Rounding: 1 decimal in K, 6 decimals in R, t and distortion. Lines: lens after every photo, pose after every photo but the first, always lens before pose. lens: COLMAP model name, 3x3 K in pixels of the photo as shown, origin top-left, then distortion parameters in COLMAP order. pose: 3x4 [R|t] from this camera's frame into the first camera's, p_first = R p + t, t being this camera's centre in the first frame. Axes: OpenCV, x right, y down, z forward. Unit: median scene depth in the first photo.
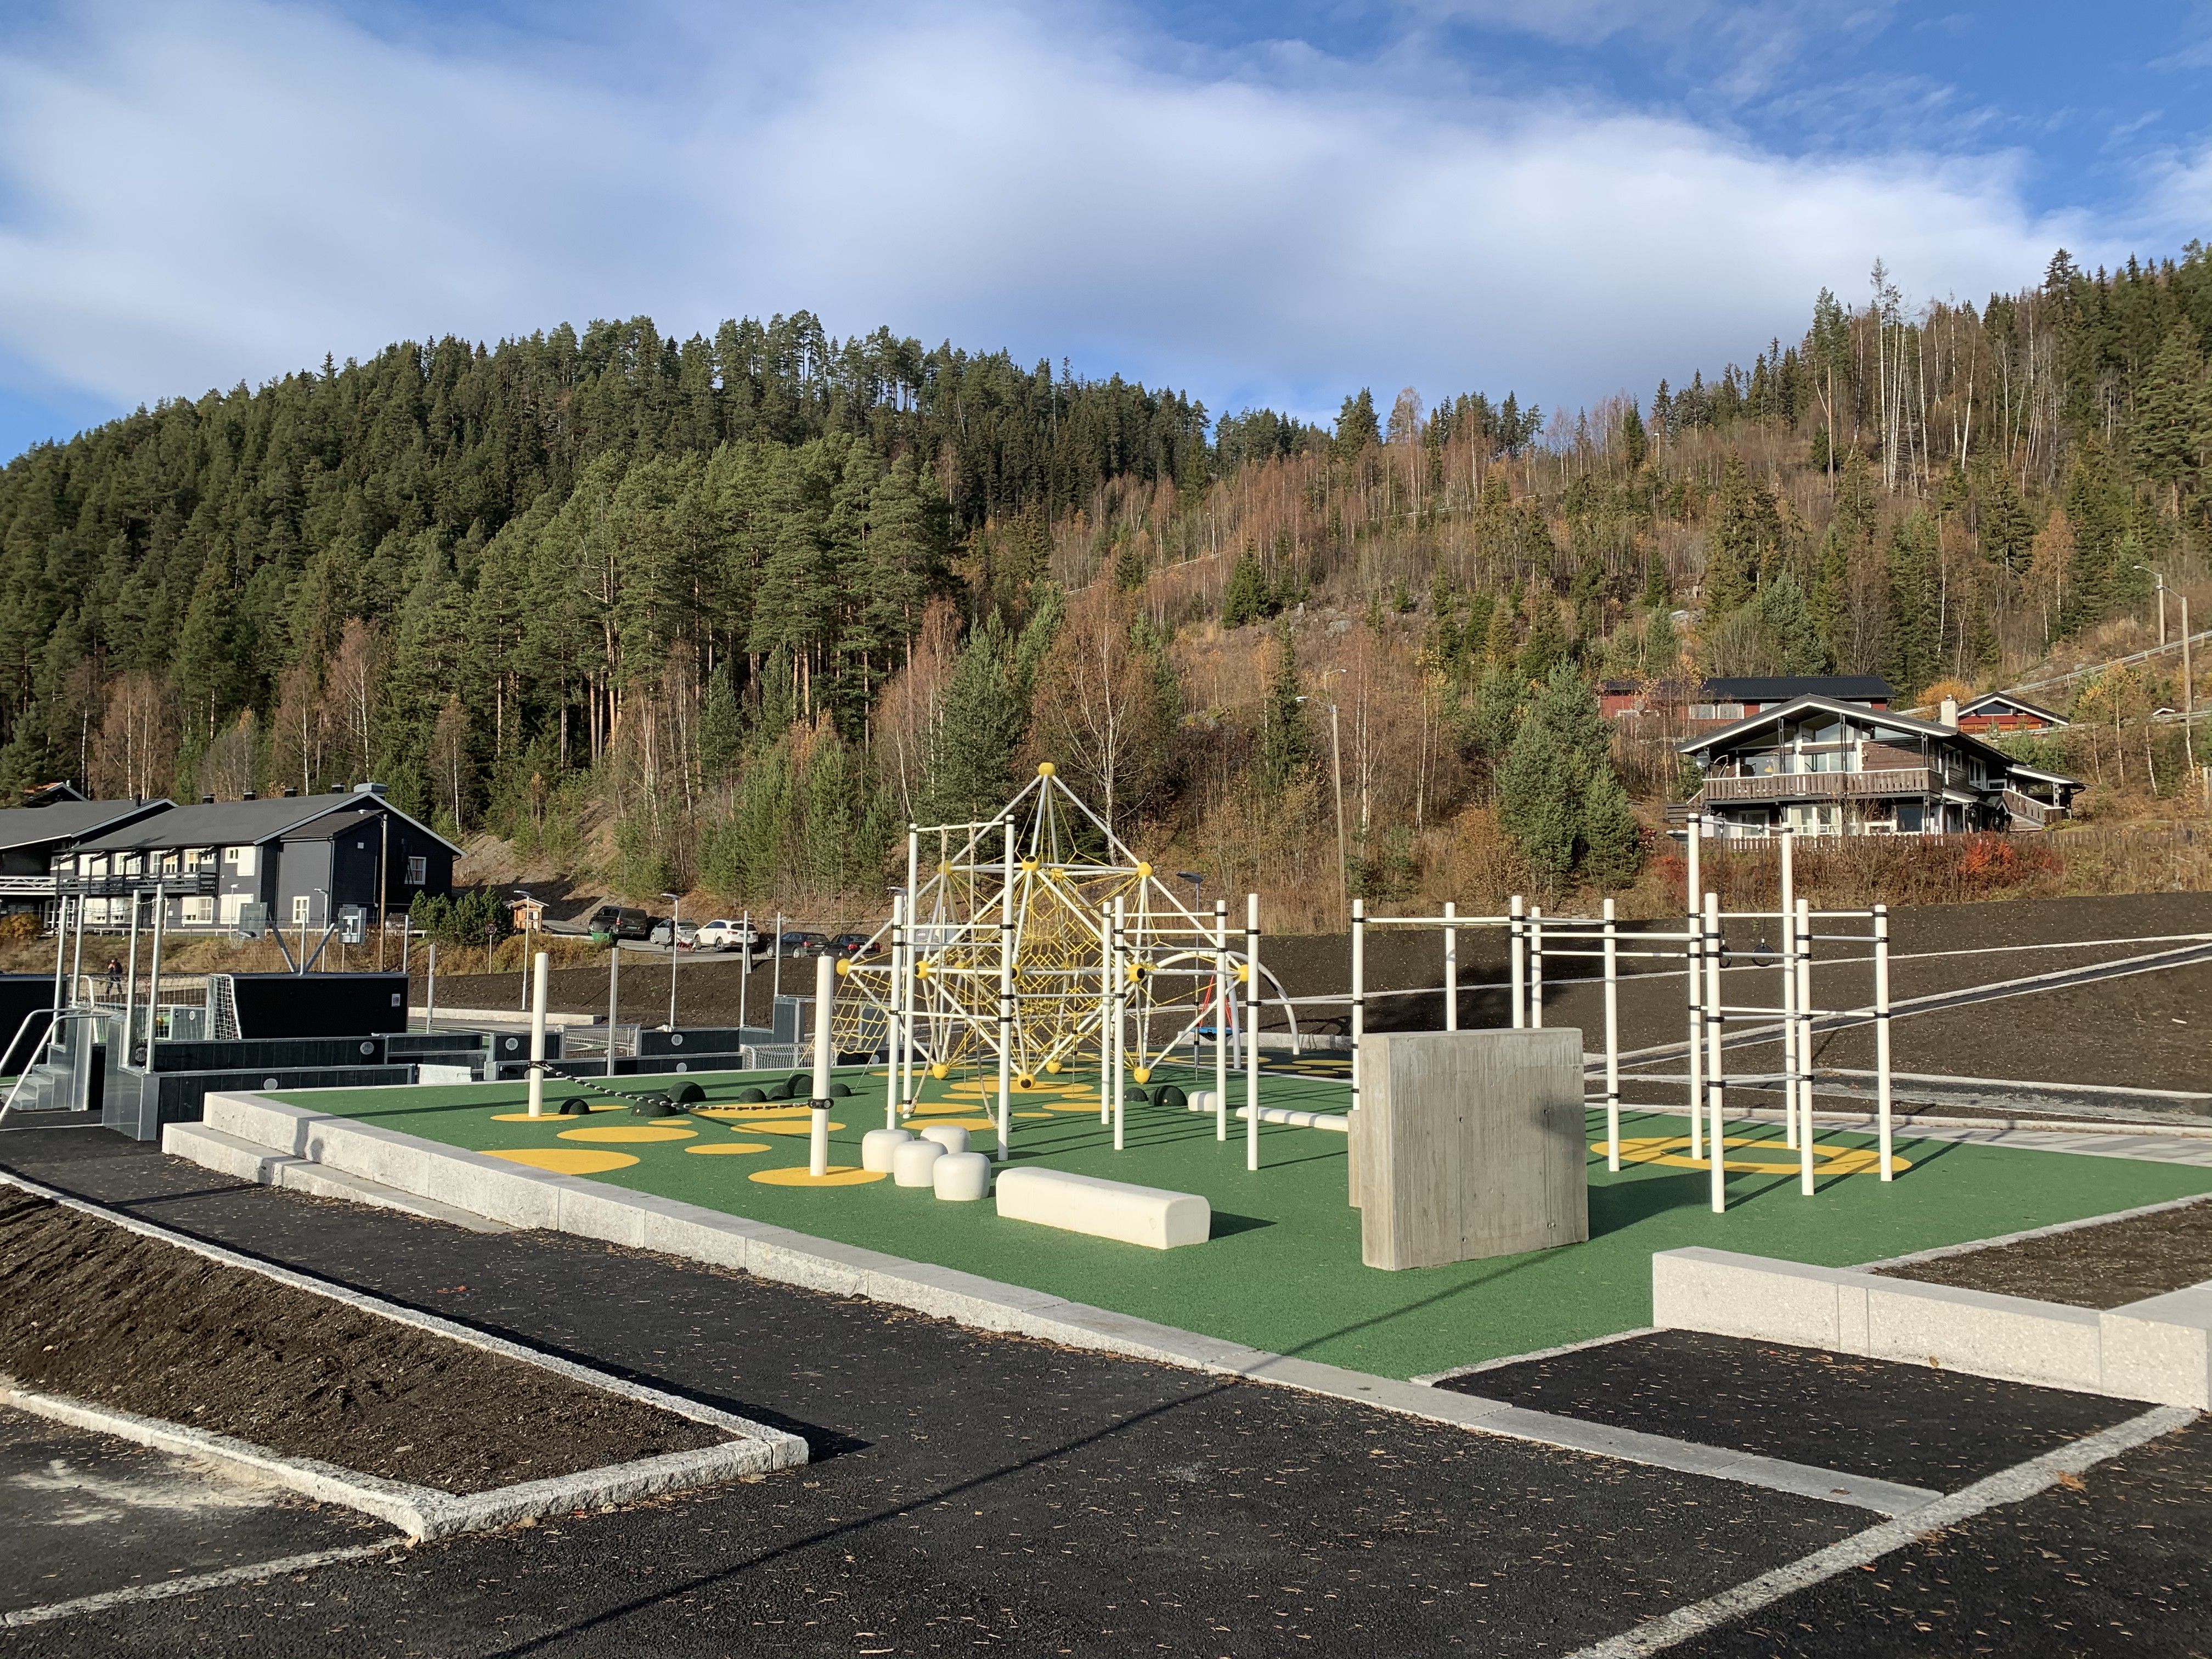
lens RADIAL K [[1688.1, 0, 1118.7], [0, 1688.1, 809.8], [0, 0, 1]] dist [0.010490, -0.005436]
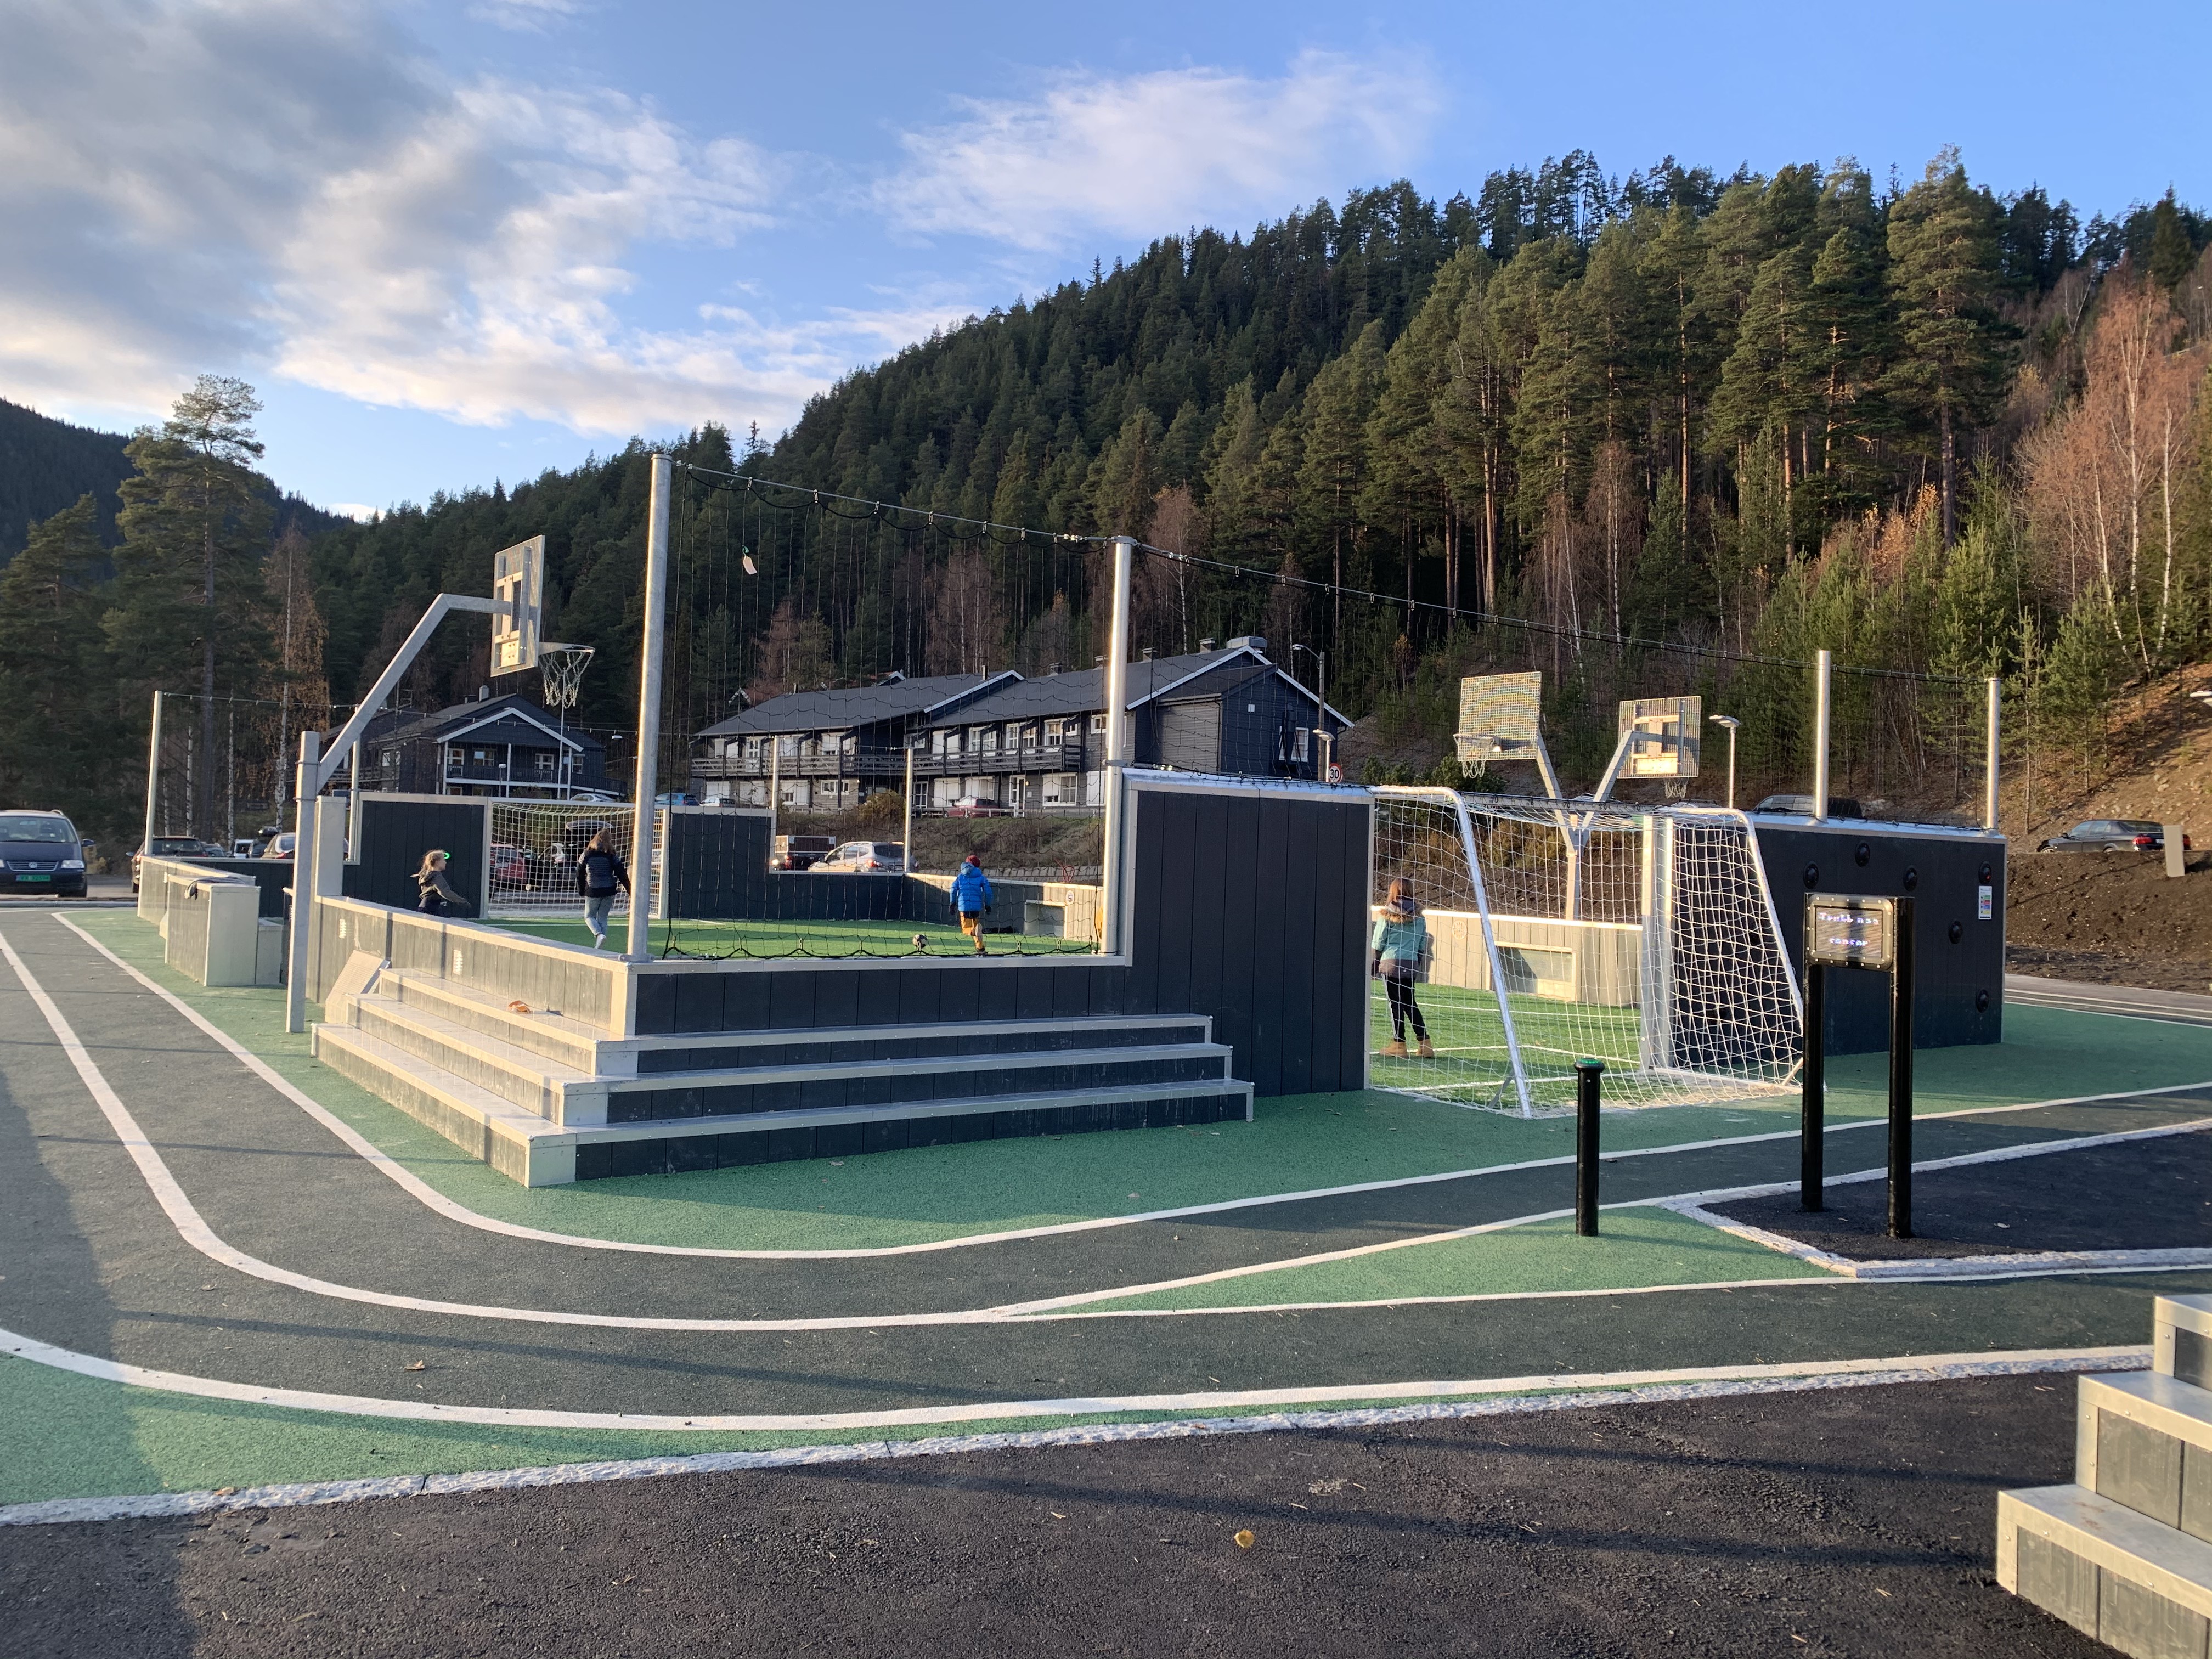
lens RADIAL K [[1688.1, 0, 1101.0], [0, 1688.1, 832.2], [0, 0, 1]] dist [0.010490, -0.005436]
pose [[0.913847, 0.012979, -0.405851, -0.070947], [0.012232, 0.998156, 0.059462, 0.011757], [0.405875, -0.059303, 0.912003, 0.090986]]
